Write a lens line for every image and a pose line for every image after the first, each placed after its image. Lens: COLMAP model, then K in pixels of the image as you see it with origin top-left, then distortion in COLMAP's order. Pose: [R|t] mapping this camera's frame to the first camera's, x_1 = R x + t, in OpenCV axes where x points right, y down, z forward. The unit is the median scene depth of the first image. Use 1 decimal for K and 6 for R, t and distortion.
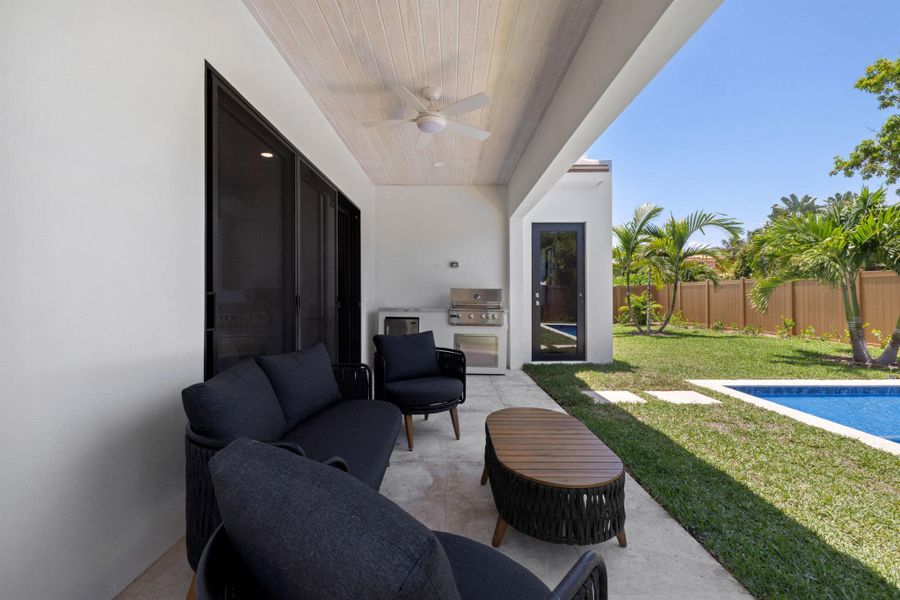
lens RADIAL K [[386.8, 0, 446.7], [0, 386.8, 299.1], [0, 0, 1]] dist [0.010403, 0.000239]
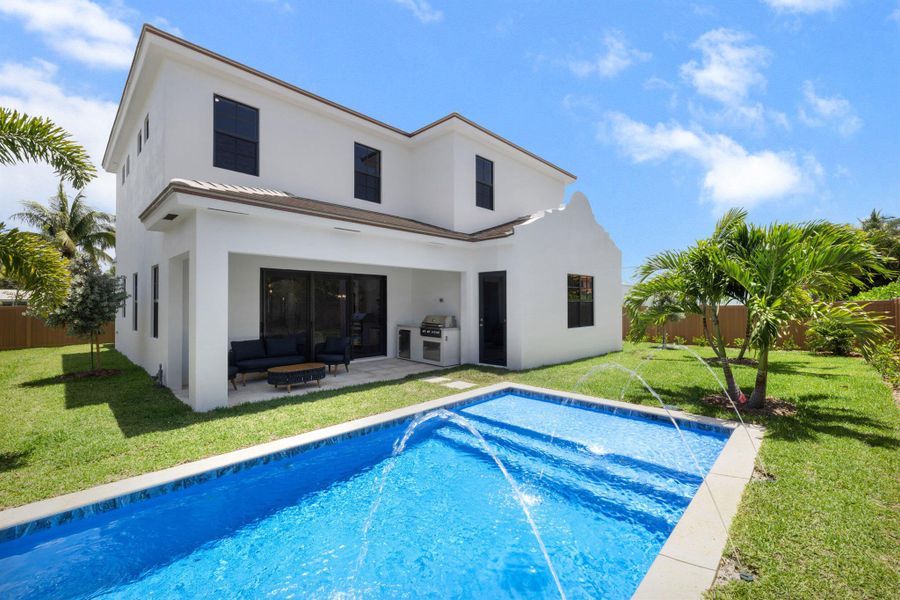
lens RADIAL K [[386.8, 0, 450.3], [0, 386.8, 301.7], [0, 0, 1]] dist [0.010403, 0.000239]
pose [[0.723266, -0.003281, -0.690562, 1.346152], [-0.002733, 0.999967, -0.007612, -0.078000], [0.690565, 0.007393, 0.723233, -0.220599]]
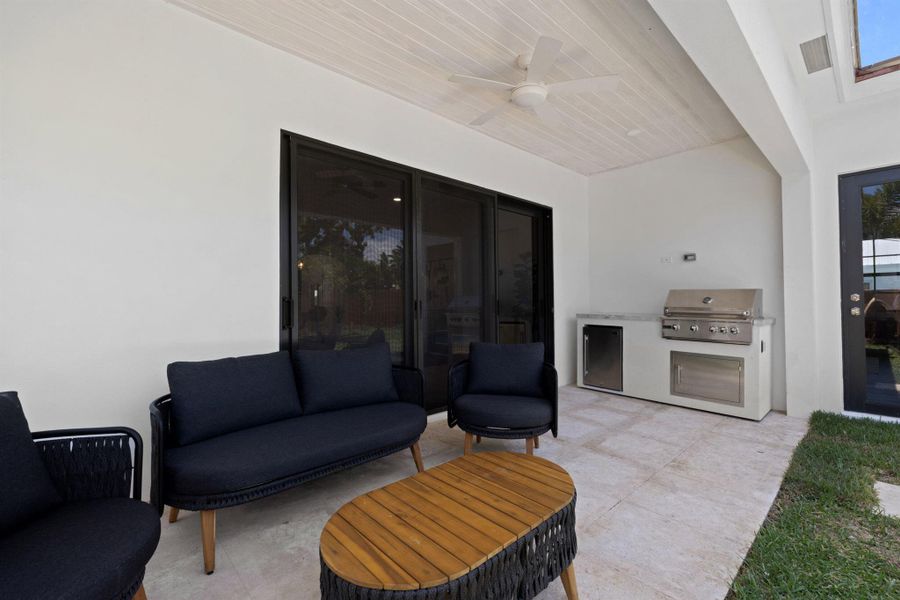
lens RADIAL K [[386.8, 0, 454.2], [0, 386.8, 300.5], [0, 0, 1]] dist [0.010403, 0.000239]
pose [[0.687037, -0.004594, -0.726608, 0.275718], [-0.000812, 0.999975, -0.007090, -0.001270], [0.726622, 0.005460, 0.687015, 0.181589]]
